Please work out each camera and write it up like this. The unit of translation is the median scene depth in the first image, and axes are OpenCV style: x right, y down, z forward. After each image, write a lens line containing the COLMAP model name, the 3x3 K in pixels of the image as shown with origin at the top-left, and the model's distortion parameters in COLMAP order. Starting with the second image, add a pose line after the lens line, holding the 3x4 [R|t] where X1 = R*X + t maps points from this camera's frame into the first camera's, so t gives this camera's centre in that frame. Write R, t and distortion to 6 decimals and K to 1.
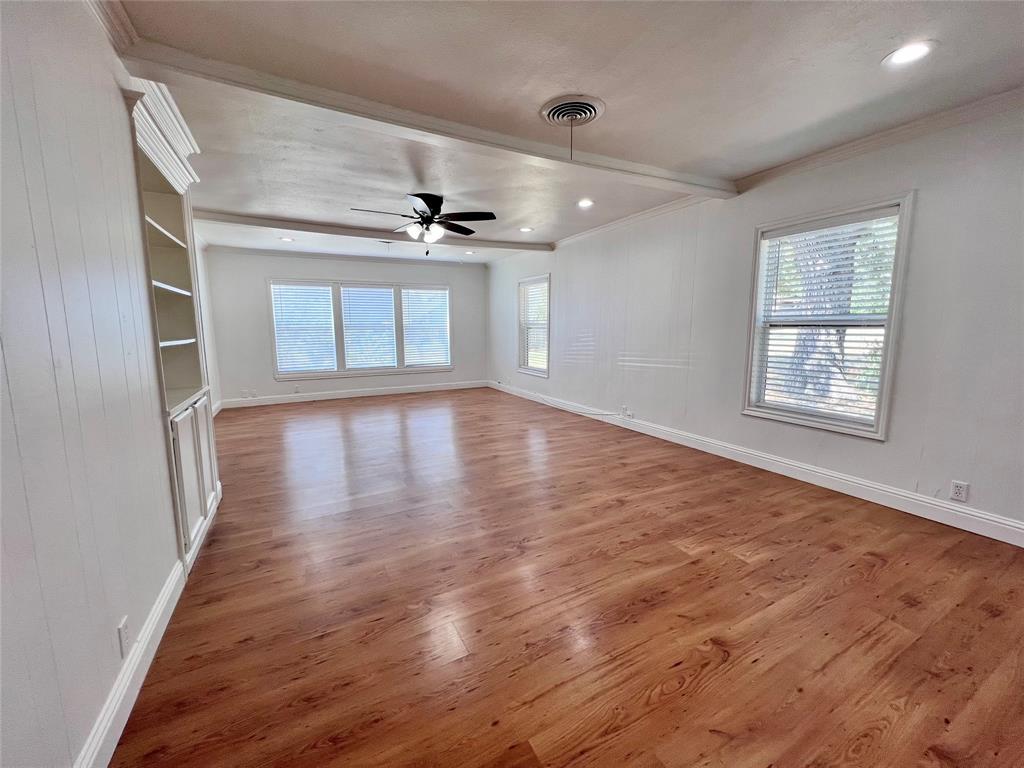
lens RADIAL K [[408.8, 0, 510.9], [0, 408.8, 382.0], [0, 0, 1]] dist [0.001188, 0.000375]
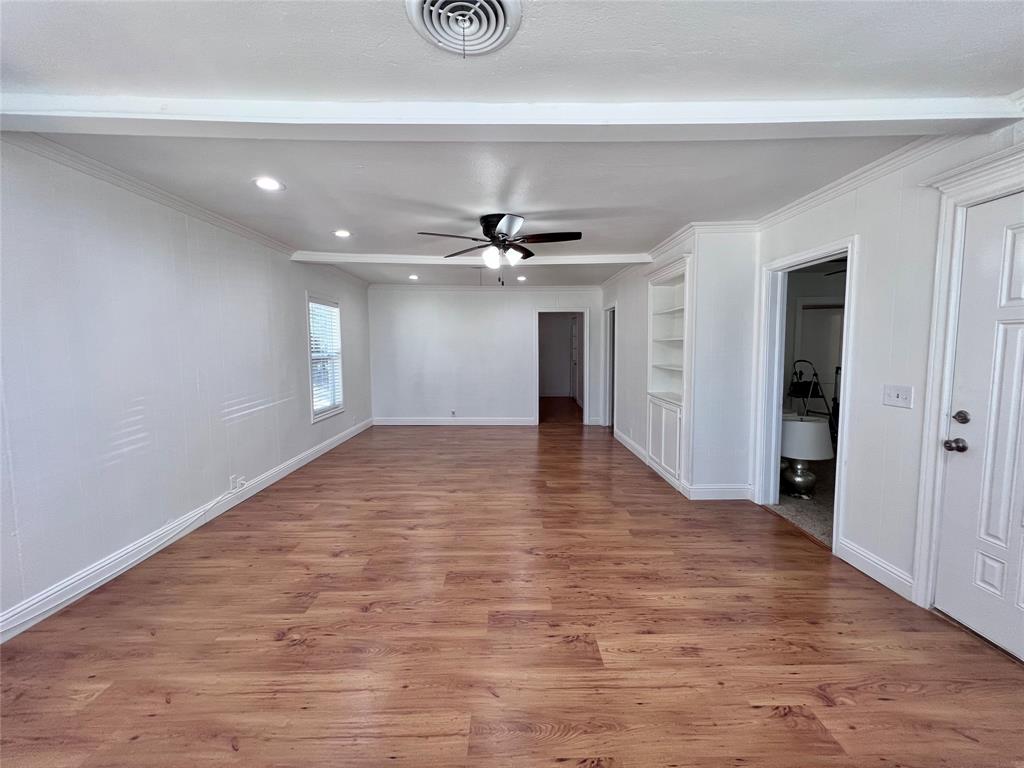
lens RADIAL K [[408.8, 0, 511.6], [0, 408.8, 379.9], [0, 0, 1]] dist [0.001188, 0.000375]
pose [[-0.889309, -0.026845, 0.456518, -0.362669], [0.070660, 0.978221, 0.195170, -0.158981], [-0.451815, 0.205824, -0.868044, 1.029676]]
